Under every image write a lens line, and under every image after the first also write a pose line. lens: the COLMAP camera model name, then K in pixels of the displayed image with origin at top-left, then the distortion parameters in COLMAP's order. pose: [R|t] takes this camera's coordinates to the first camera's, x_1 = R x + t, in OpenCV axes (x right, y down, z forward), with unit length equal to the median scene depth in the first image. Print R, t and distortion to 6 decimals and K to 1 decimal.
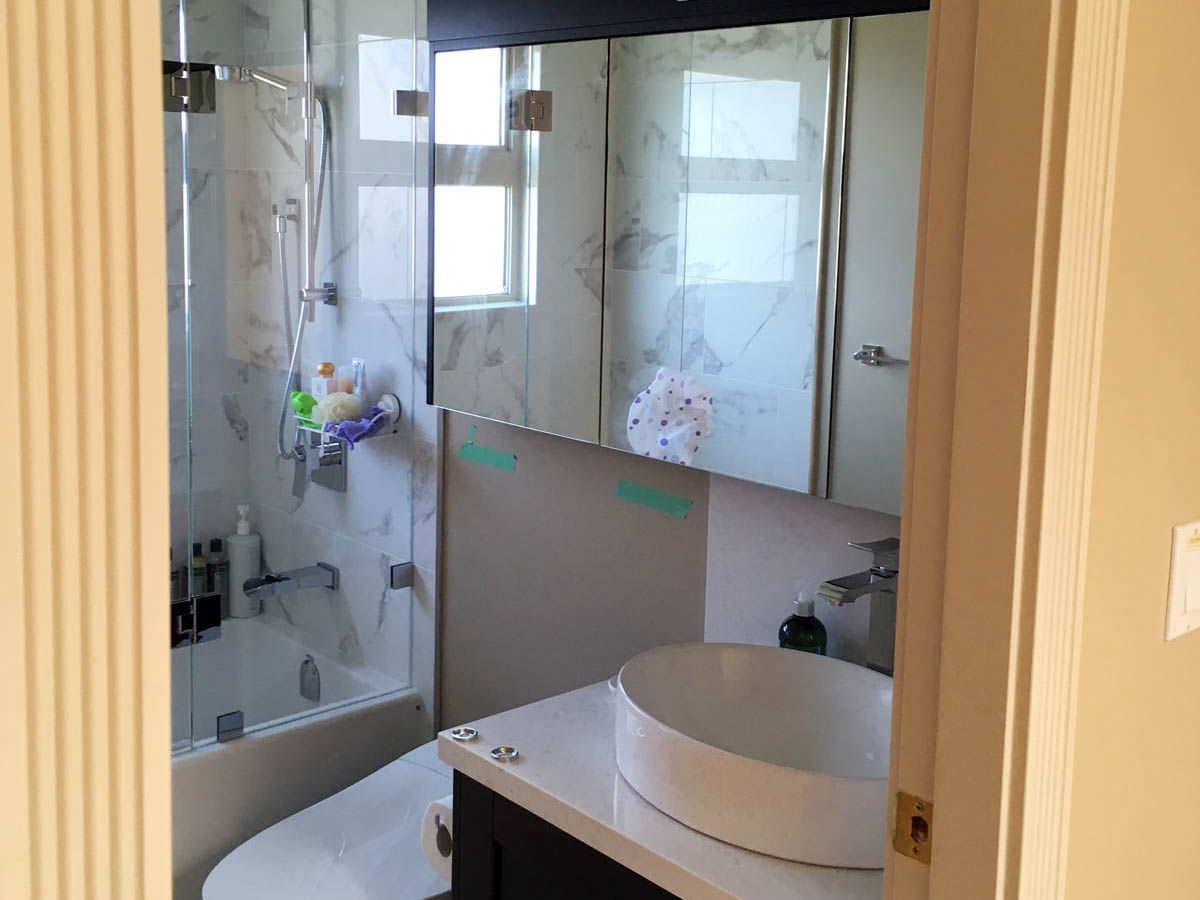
lens RADIAL K [[1348.3, 0, 600.3], [0, 1348.3, 352.6], [0, 0, 1]] dist [0.099628, -0.017221]
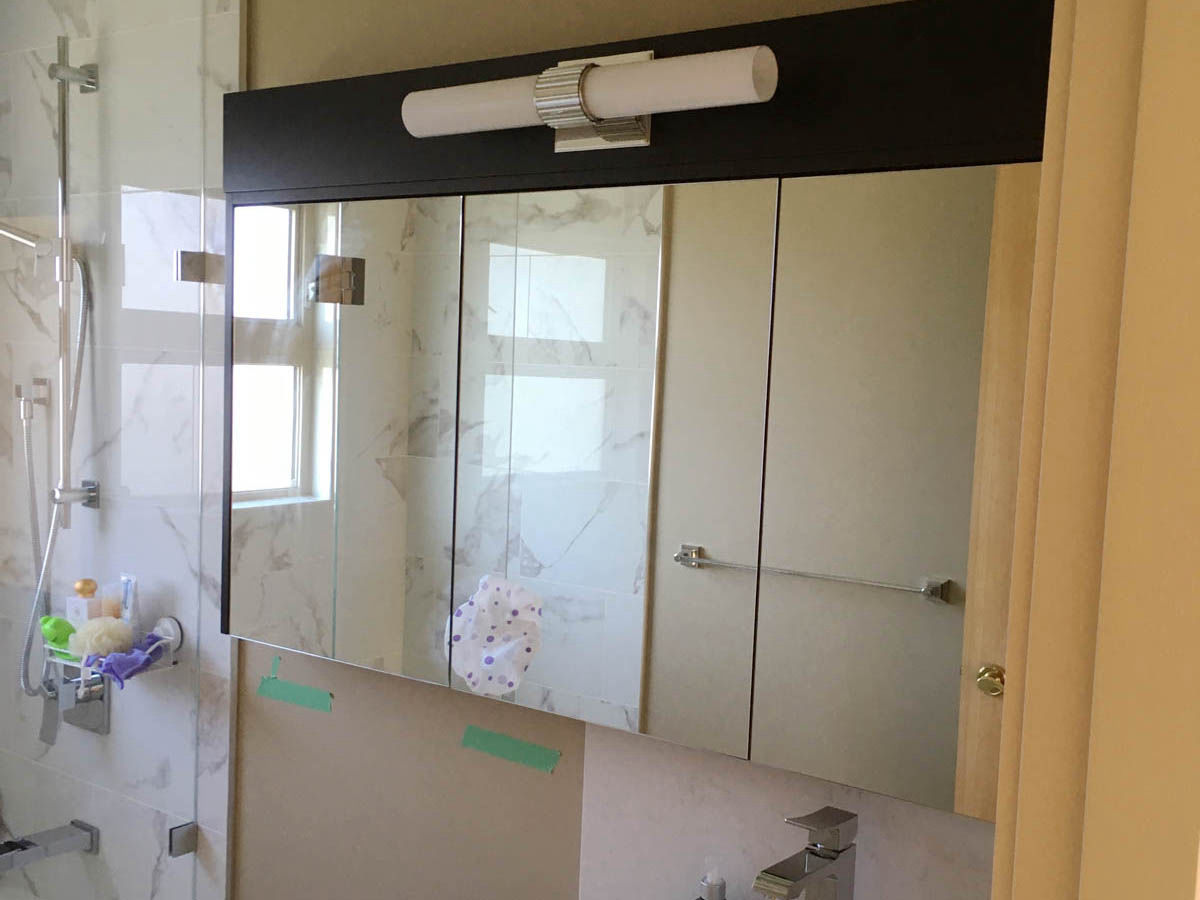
lens RADIAL K [[1380.4, 0, 600.3], [0, 1380.4, 504.4], [0, 0, 1]] dist [0.088041, -0.024336]
pose [[0.985521, -0.001841, 0.169541, -0.037957], [0.005424, 0.999772, -0.020673, -0.018155], [-0.169464, 0.021293, 0.985306, 0.110227]]
